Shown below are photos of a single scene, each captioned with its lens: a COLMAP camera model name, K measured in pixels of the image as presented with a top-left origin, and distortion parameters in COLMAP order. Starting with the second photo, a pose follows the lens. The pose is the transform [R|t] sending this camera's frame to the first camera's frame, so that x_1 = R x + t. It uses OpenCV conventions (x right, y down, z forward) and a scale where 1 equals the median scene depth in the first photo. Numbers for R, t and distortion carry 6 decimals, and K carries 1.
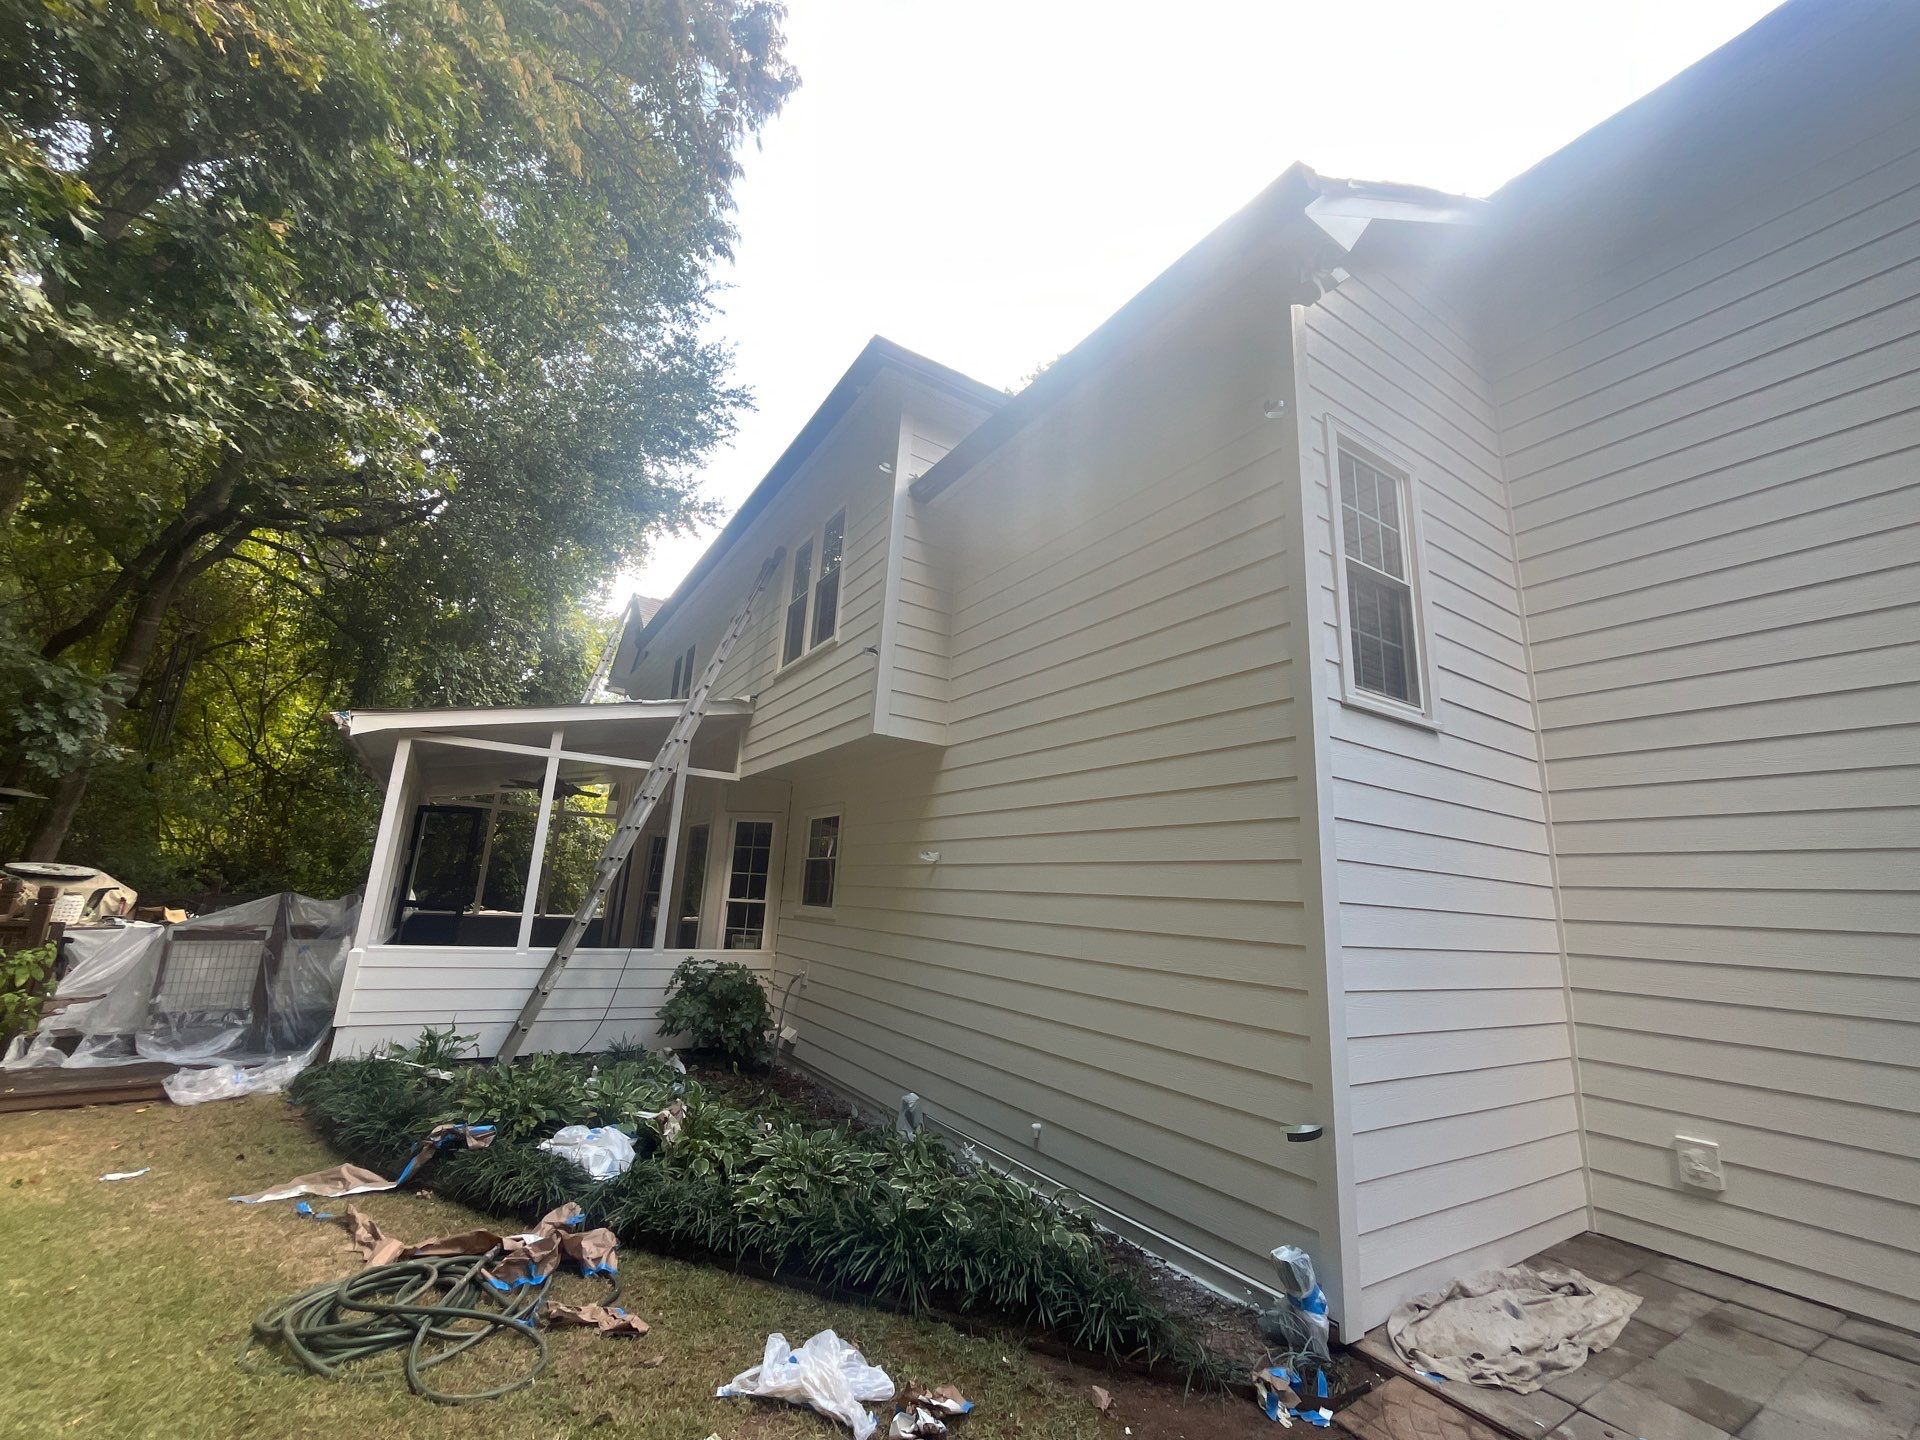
lens RADIAL K [[781.3, 0, 959.7], [0, 781.3, 718.1], [0, 0, 1]] dist [-0.001031, -0.000455]
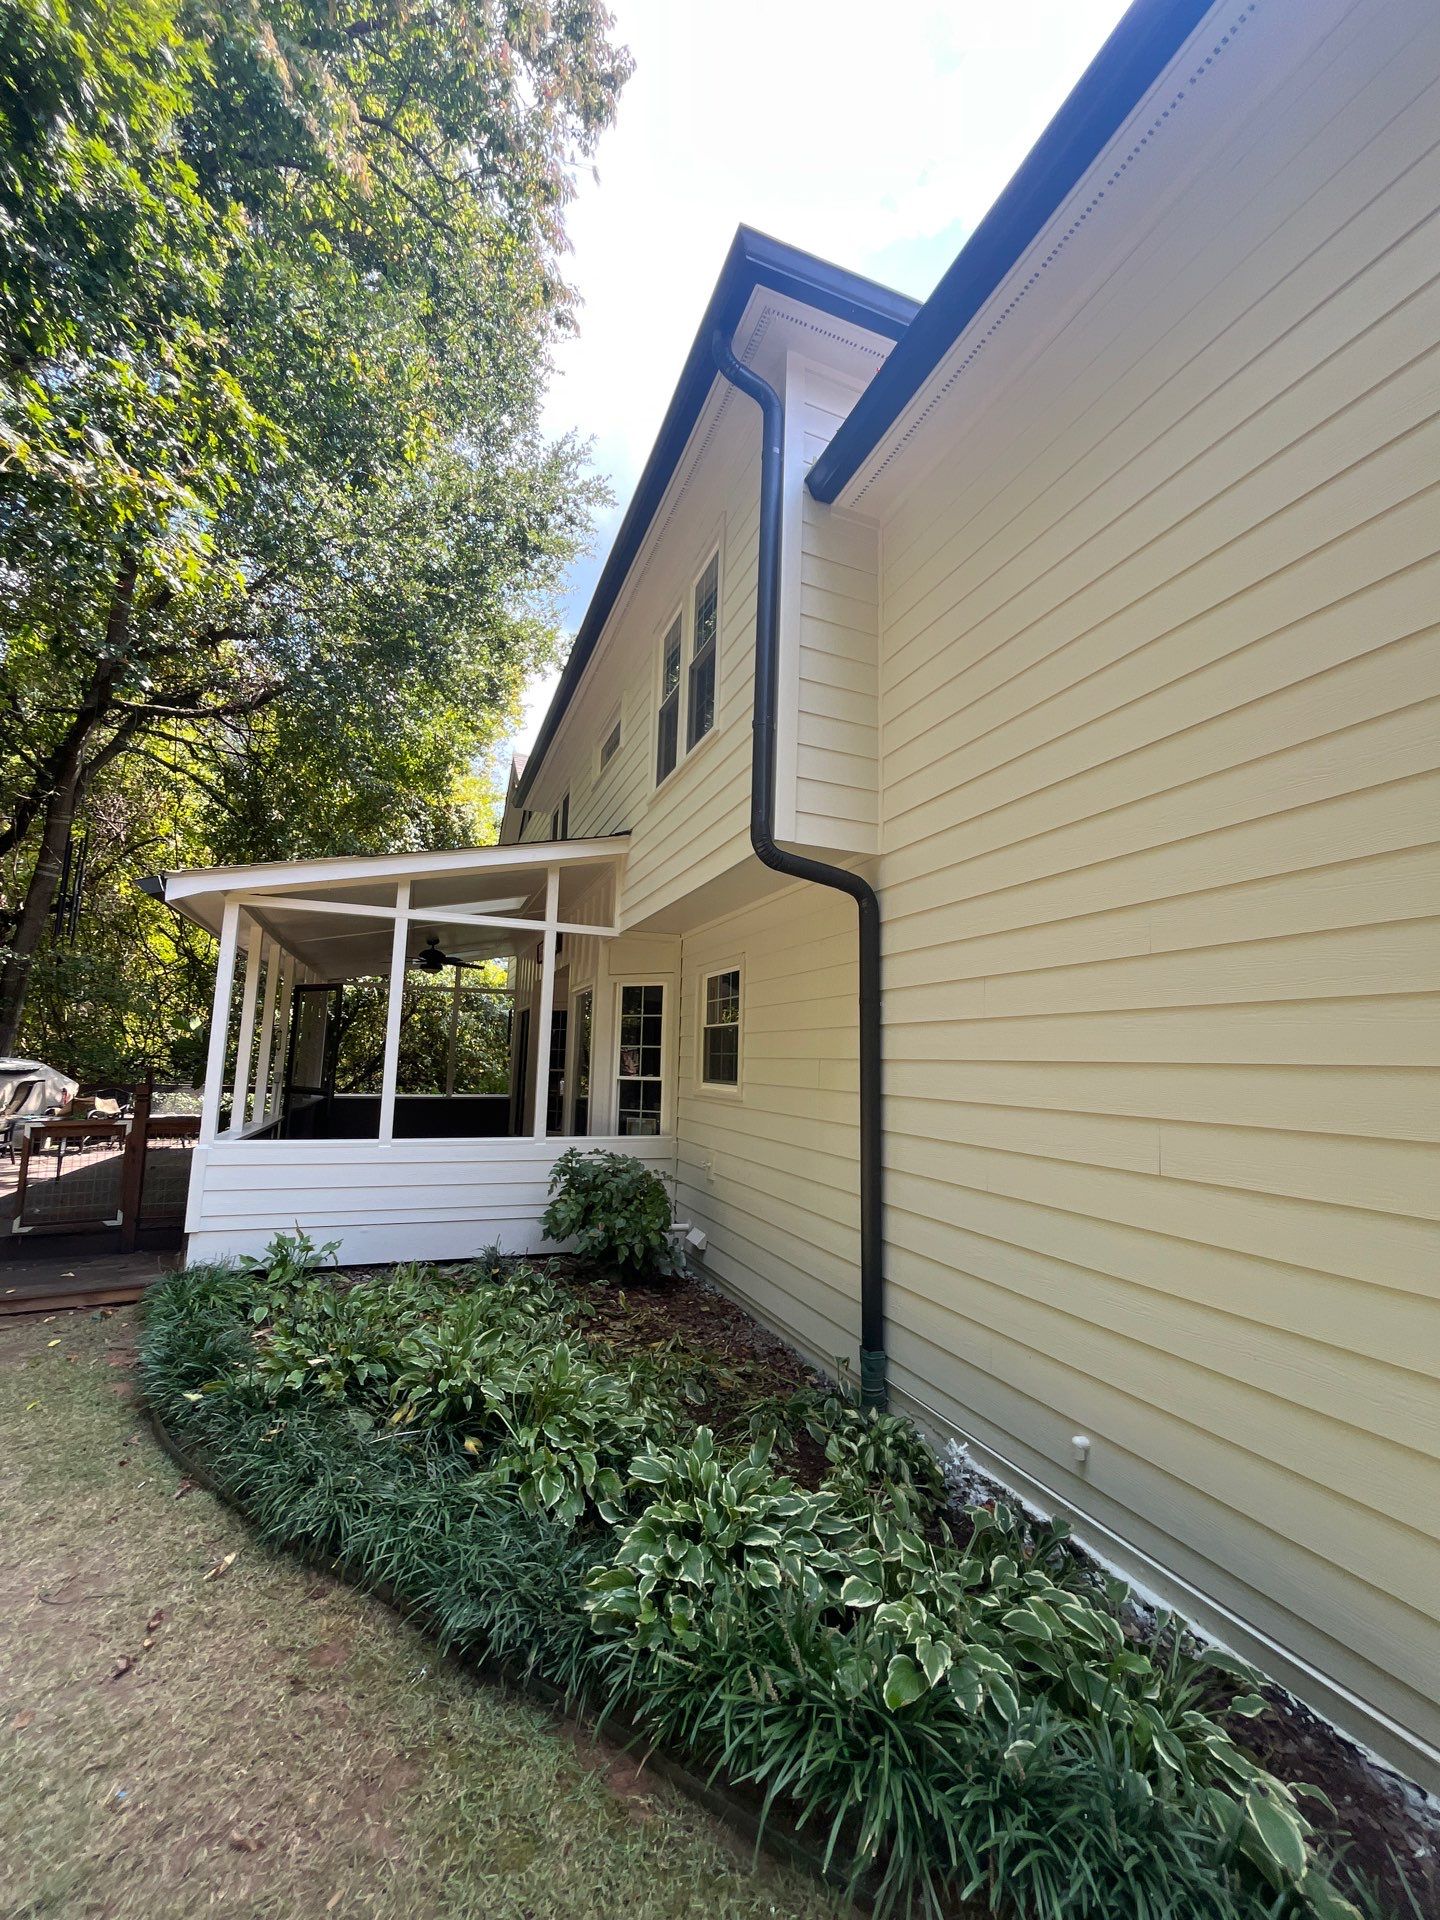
lens RADIAL K [[781.3, 0, 720.8], [0, 781.3, 959.1], [0, 0, 1]] dist [-0.001031, -0.000455]
pose [[0.980674, -0.052273, -0.188536, -0.051100], [0.068773, 0.994252, 0.082060, 0.101145], [0.183163, -0.093440, 0.978632, 0.480243]]
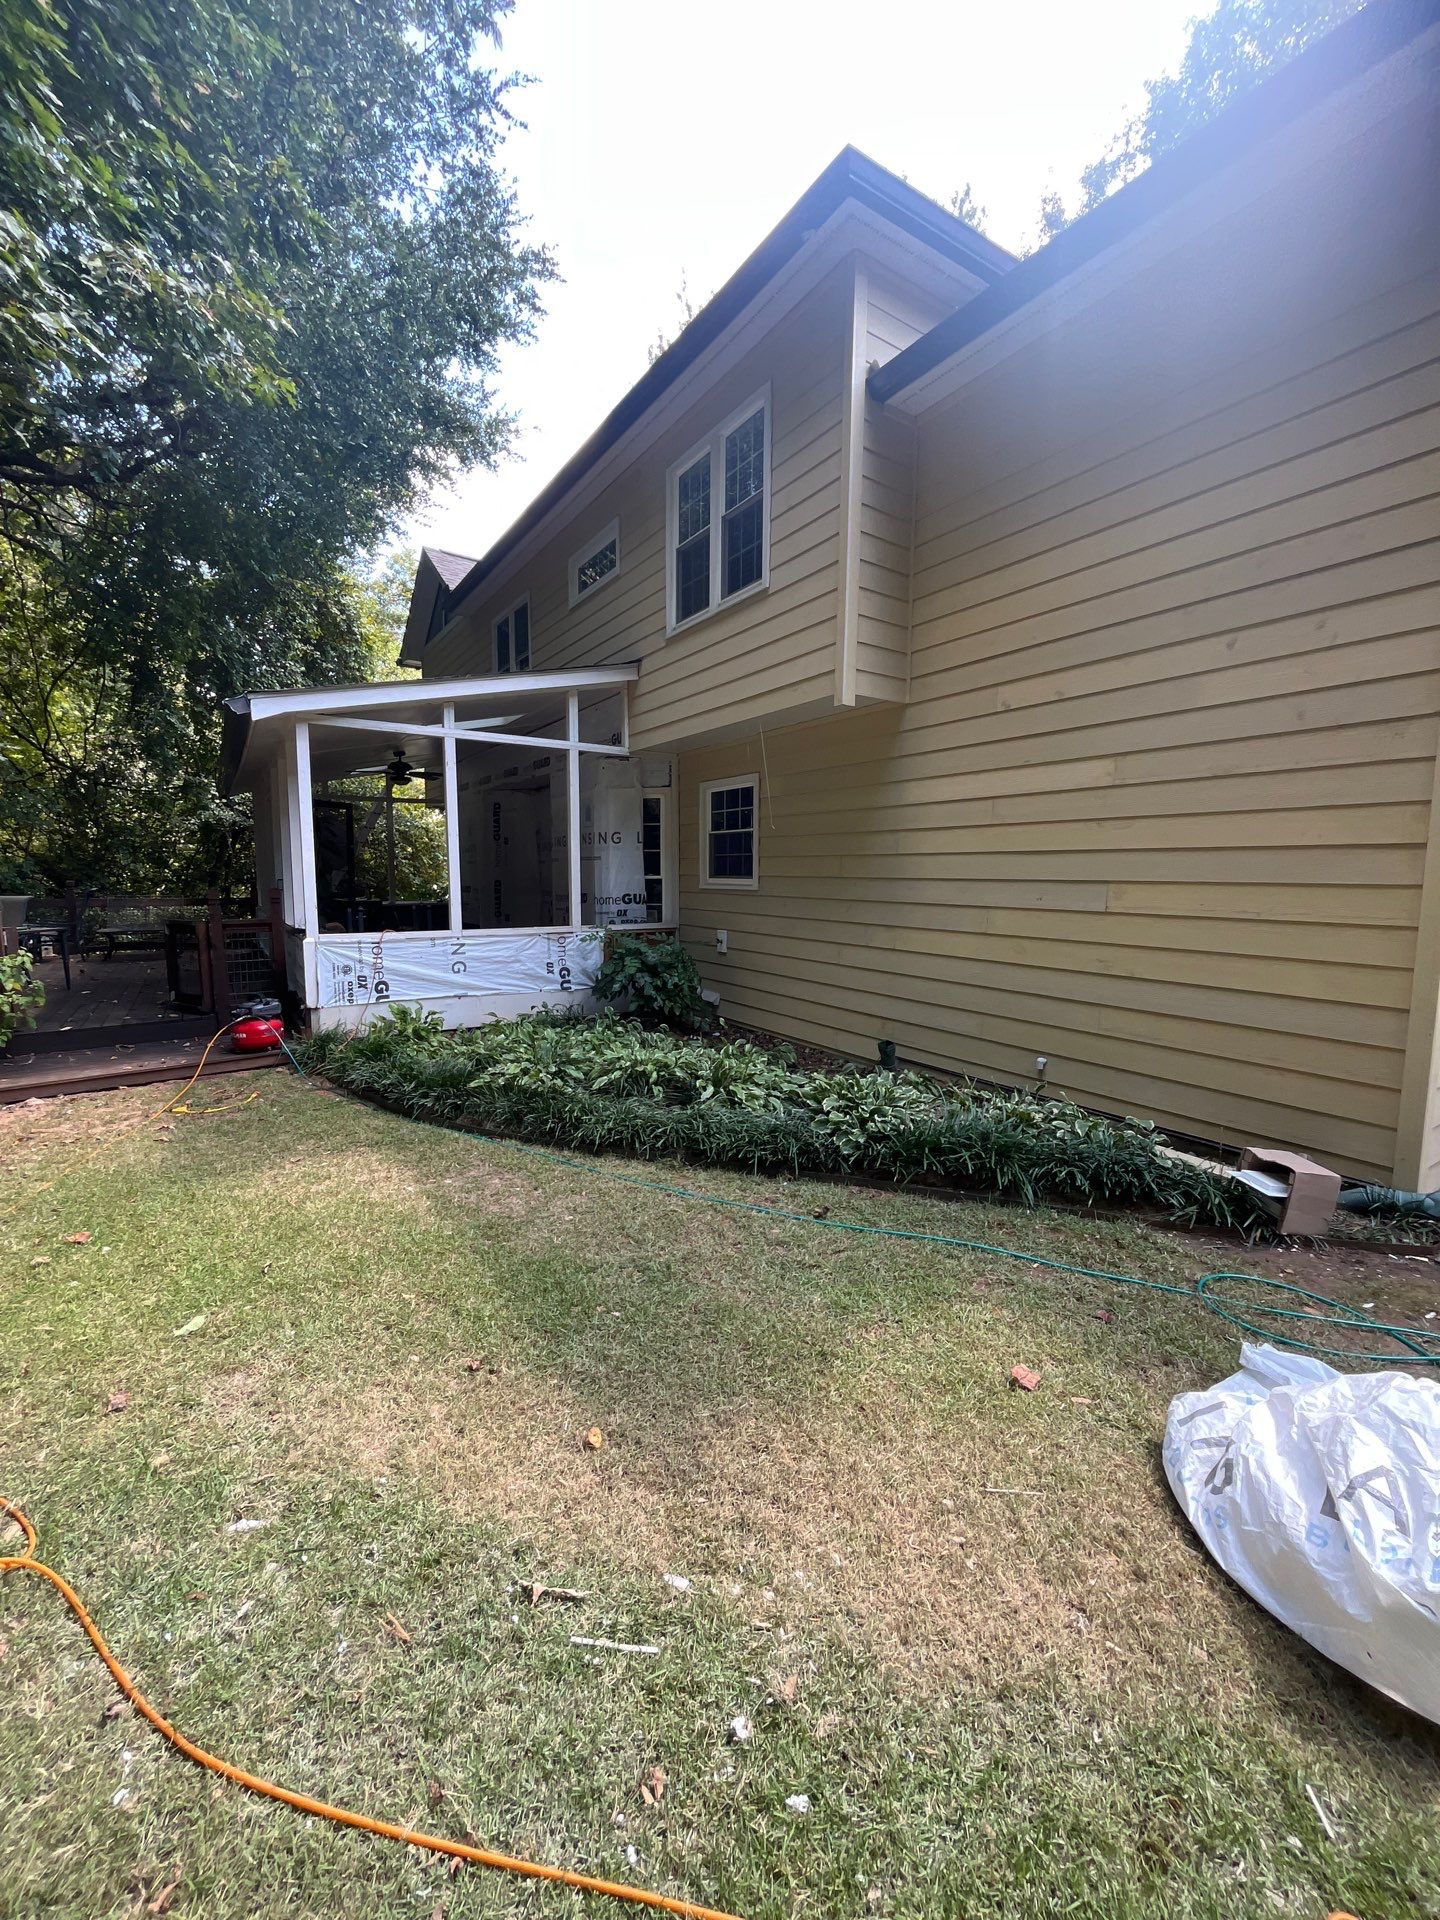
lens RADIAL K [[781.3, 0, 720.8], [0, 781.3, 959.1], [0, 0, 1]] dist [-0.001031, -0.000455]
pose [[0.998933, -0.046115, 0.002408, -0.425205], [0.042682, 0.941956, 0.333012, 0.005027], [-0.017625, -0.332554, 0.942919, 0.025960]]
